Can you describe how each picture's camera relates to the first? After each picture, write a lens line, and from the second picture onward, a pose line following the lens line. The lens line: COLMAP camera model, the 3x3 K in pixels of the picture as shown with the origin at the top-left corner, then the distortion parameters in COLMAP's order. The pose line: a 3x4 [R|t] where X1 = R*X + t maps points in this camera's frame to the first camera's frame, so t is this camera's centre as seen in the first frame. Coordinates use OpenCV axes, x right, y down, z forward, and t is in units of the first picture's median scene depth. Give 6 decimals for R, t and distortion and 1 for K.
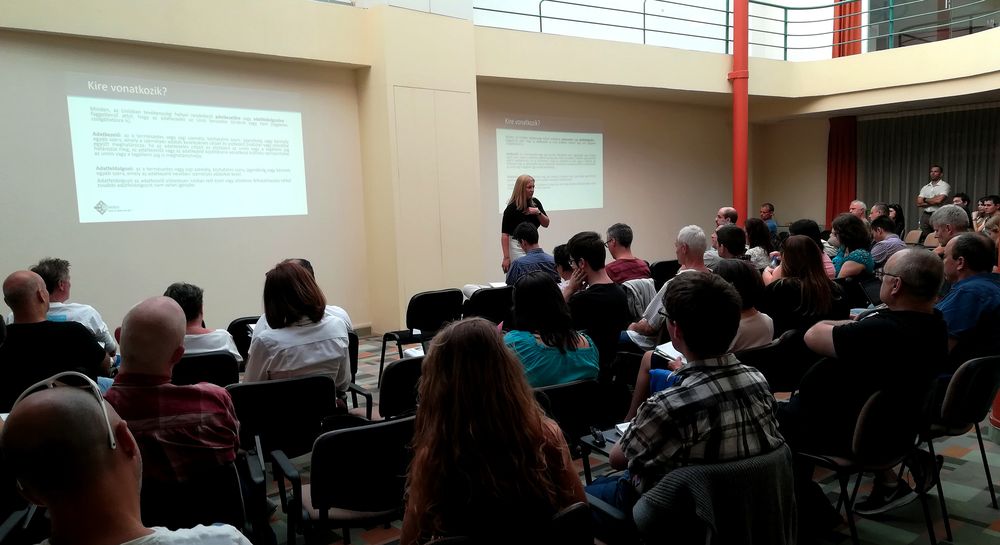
lens RADIAL K [[747.6, 0, 491.6], [0, 747.6, 275.9], [0, 0, 1]] dist [0.070294, 0.022208]
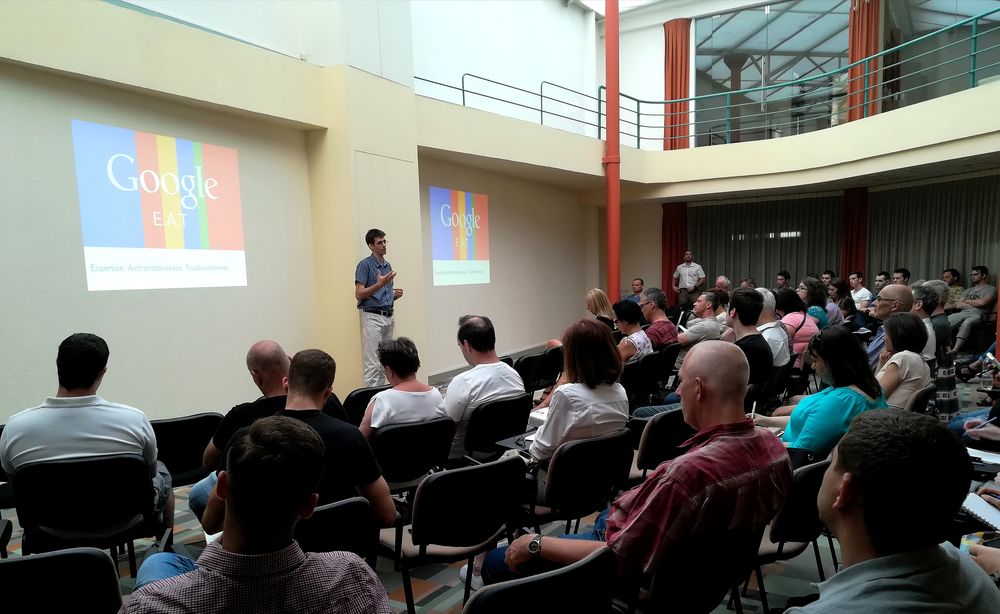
lens RADIAL K [[738.0, 0, 502.3], [0, 738.0, 379.4], [0, 0, 1]] dist [0.051026, -0.035790]
pose [[0.953154, -0.041963, 0.299560, -0.155999], [0.032252, 0.998784, 0.037289, 0.005037], [-0.300760, -0.025881, 0.953349, 0.023482]]
